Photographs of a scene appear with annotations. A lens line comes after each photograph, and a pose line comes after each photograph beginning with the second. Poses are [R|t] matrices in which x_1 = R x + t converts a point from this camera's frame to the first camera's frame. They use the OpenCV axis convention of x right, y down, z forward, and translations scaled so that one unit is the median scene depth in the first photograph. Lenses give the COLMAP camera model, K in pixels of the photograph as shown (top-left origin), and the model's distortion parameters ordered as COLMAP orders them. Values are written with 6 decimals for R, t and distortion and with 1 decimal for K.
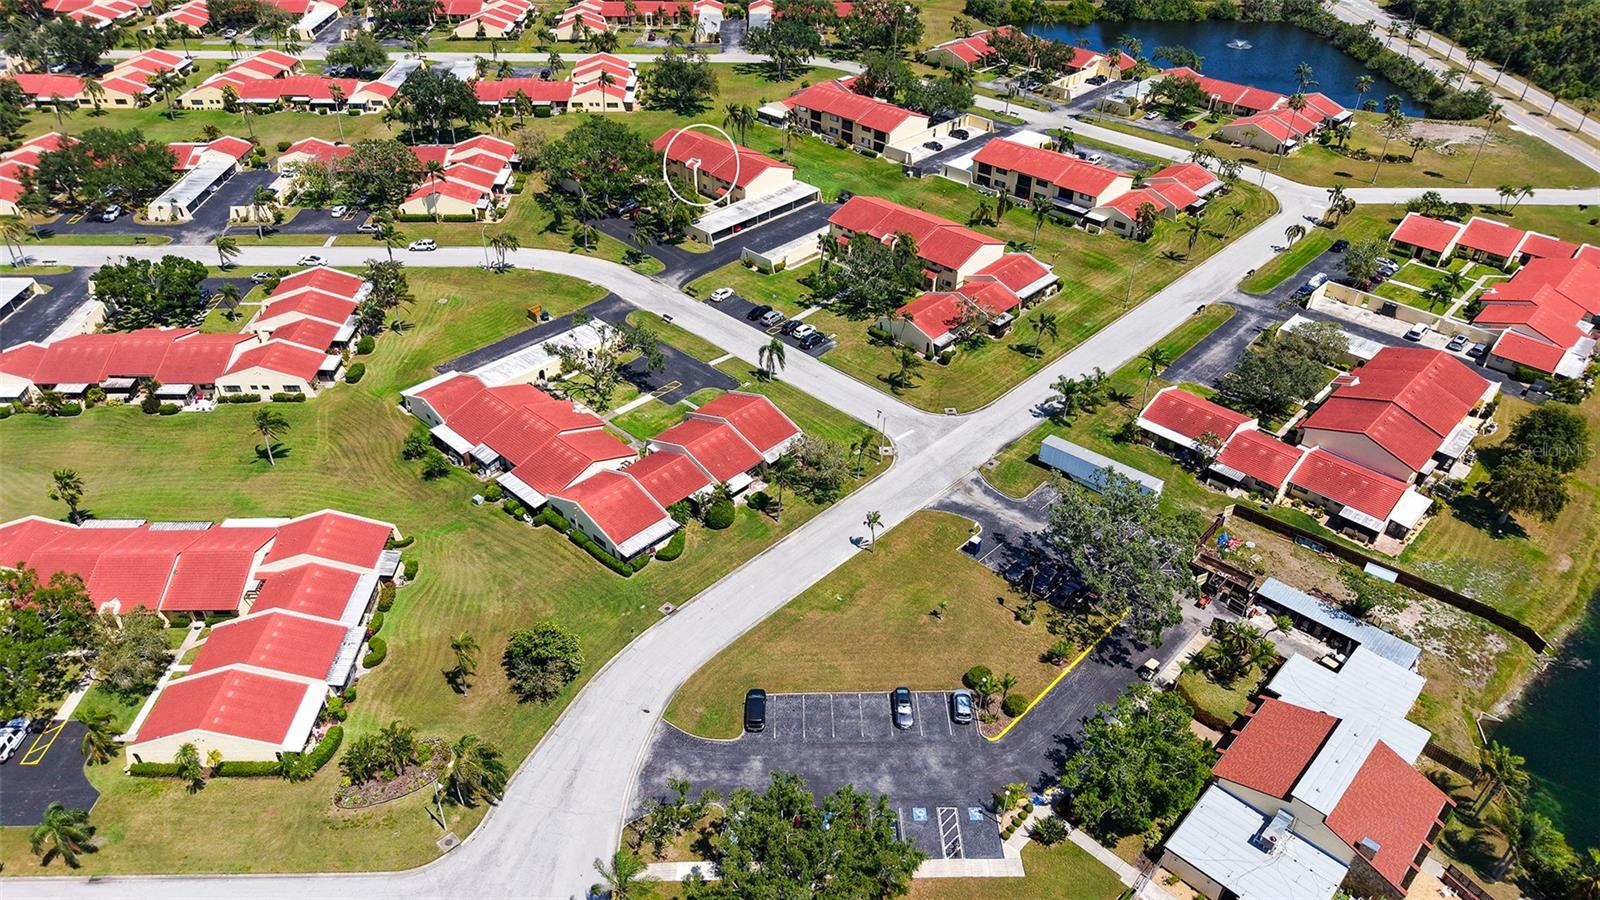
lens RADIAL K [[1075.2, 0, 794.0], [0, 1075.2, 449.6], [0, 0, 1]] dist [0.015544, -0.000070]
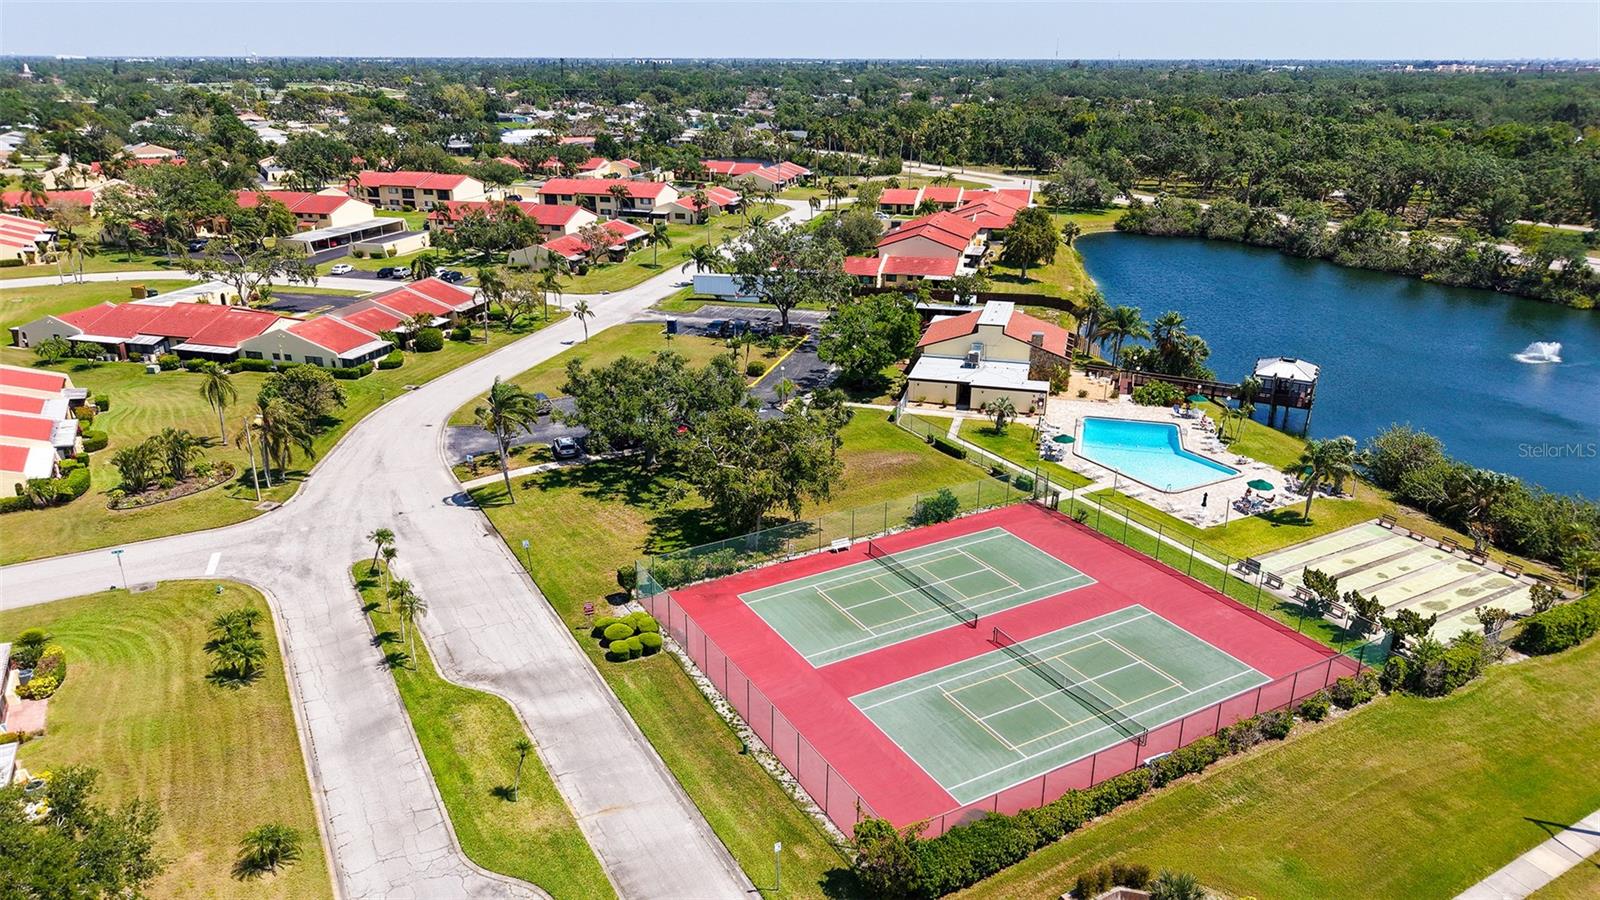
lens RADIAL K [[1066.3, 0, 801.9], [0, 1066.3, 450.9], [0, 0, 1]] dist [0.066278, -0.100430]
pose [[0.877199, -0.174309, 0.447369, -0.231895], [0.283135, 0.940314, -0.188795, 0.450380], [-0.387759, 0.292277, 0.874195, -0.005391]]
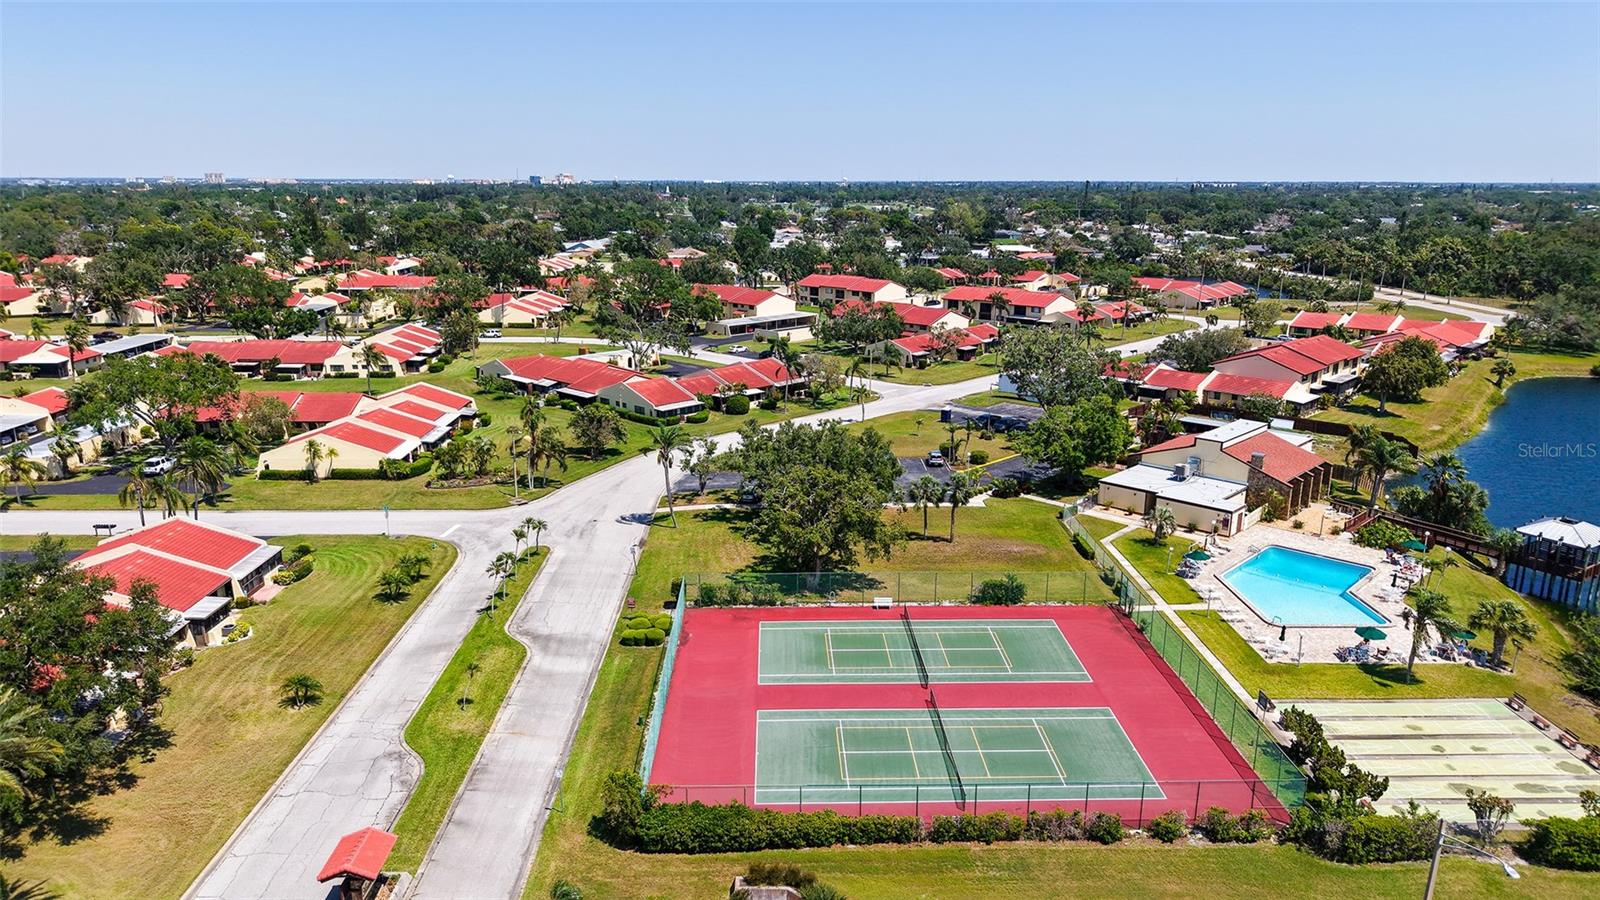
lens RADIAL K [[1066.3, 0, 801.9], [0, 1066.3, 450.9], [0, 0, 1]] dist [0.066278, -0.100430]
pose [[0.999936, -0.010399, 0.004380, -0.001680], [0.011278, 0.933412, -0.358628, 0.540482], [-0.000359, 0.358655, 0.933470, -0.114990]]
